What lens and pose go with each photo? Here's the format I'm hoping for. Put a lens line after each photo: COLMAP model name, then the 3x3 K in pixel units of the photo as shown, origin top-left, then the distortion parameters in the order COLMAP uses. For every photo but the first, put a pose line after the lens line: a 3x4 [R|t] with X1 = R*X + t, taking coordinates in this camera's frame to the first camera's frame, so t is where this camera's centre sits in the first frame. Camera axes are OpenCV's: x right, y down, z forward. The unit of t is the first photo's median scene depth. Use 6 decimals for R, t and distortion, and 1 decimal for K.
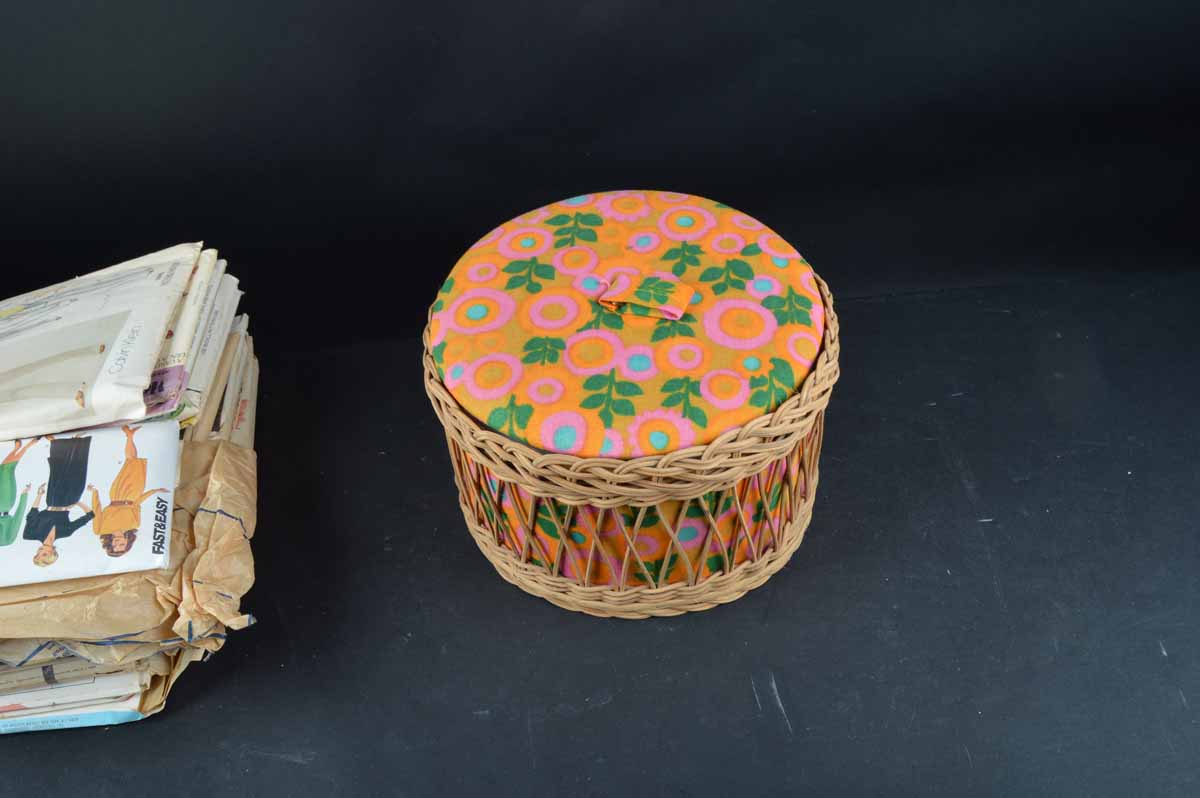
lens RADIAL K [[943.1, 0, 600.0], [0, 943.1, 399.0], [0, 0, 1]] dist [-0.106498, 0.041231]
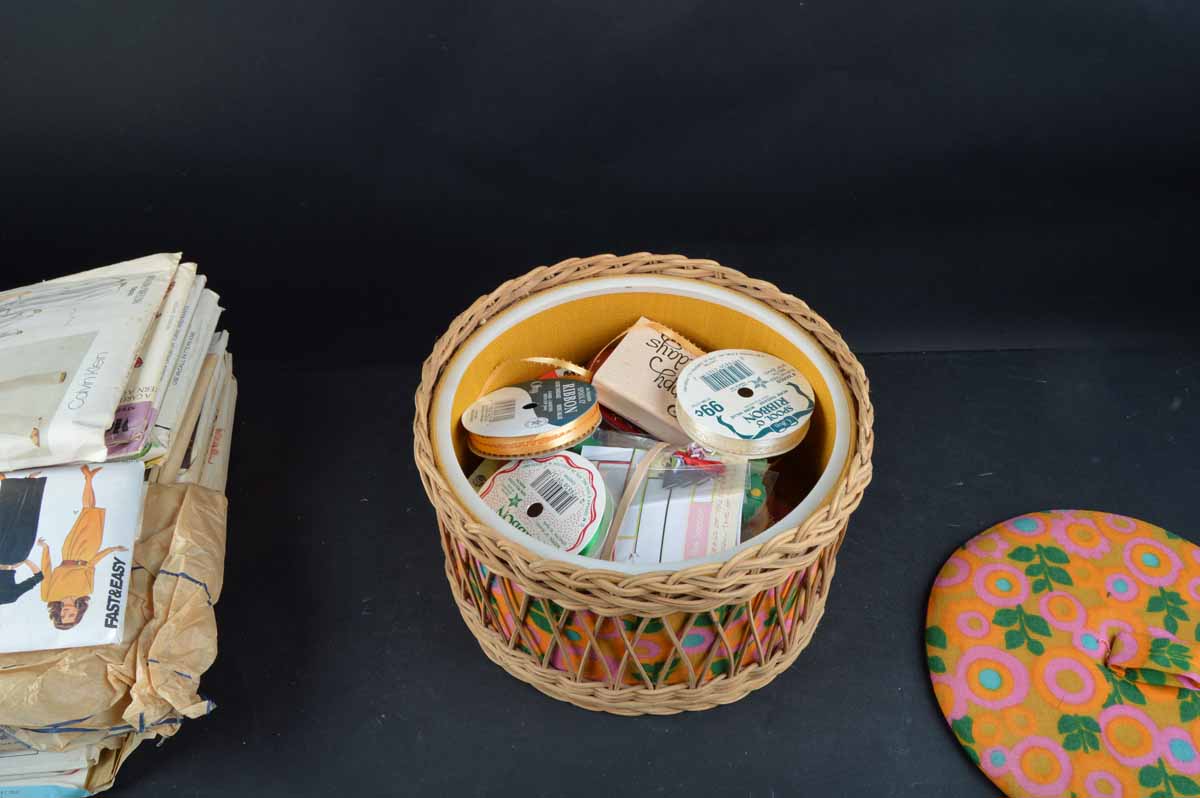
lens RADIAL K [[943.1, 0, 600.0], [0, 943.1, 399.0], [0, 0, 1]] dist [-0.106498, 0.041231]
pose [[0.997927, 0.063406, 0.010995, -0.021232], [-0.063805, 0.997127, 0.040821, -0.117943], [-0.008375, -0.041438, 0.999106, 0.098543]]
